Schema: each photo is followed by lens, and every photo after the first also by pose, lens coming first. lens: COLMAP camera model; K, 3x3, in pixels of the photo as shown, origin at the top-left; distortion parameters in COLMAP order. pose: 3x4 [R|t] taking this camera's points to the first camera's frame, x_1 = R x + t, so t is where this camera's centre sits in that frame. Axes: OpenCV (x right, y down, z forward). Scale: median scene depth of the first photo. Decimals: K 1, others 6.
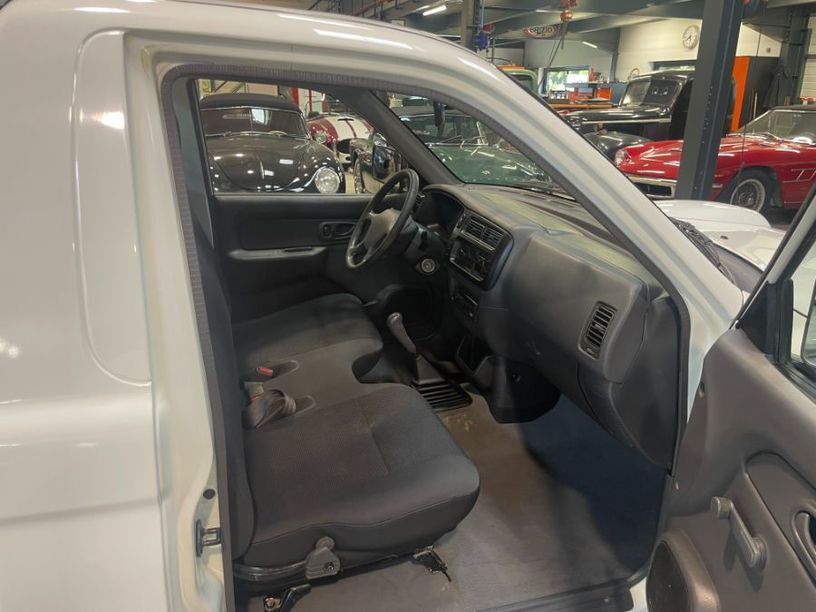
lens RADIAL K [[617.6, 0, 403.7], [0, 617.6, 288.7], [0, 0, 1]] dist [0.072373, -0.082630]
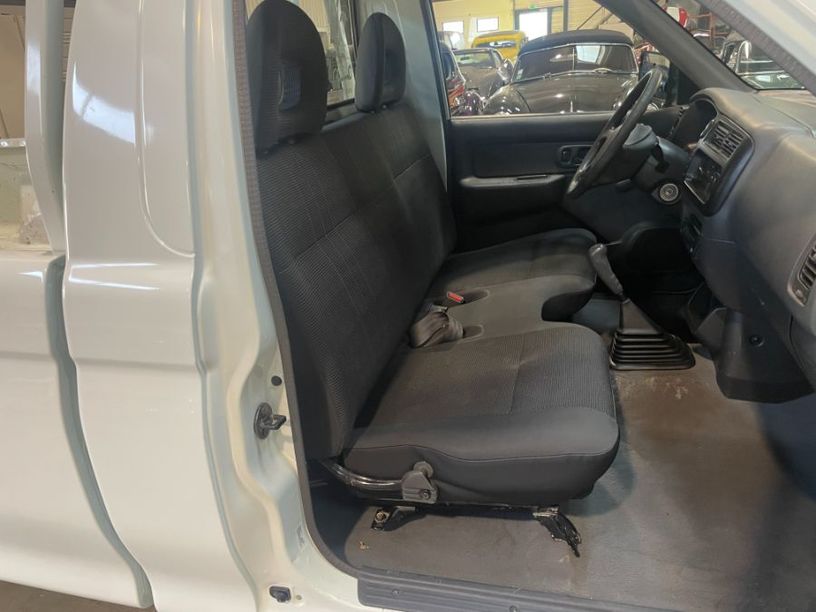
lens RADIAL K [[617.6, 0, 401.9], [0, 617.6, 303.0], [0, 0, 1]] dist [0.072373, -0.082630]
pose [[0.850602, 0.109192, -0.514348, 0.194524], [-0.065146, 0.992548, 0.102974, 0.047777], [0.521759, -0.054082, 0.851377, 0.141142]]
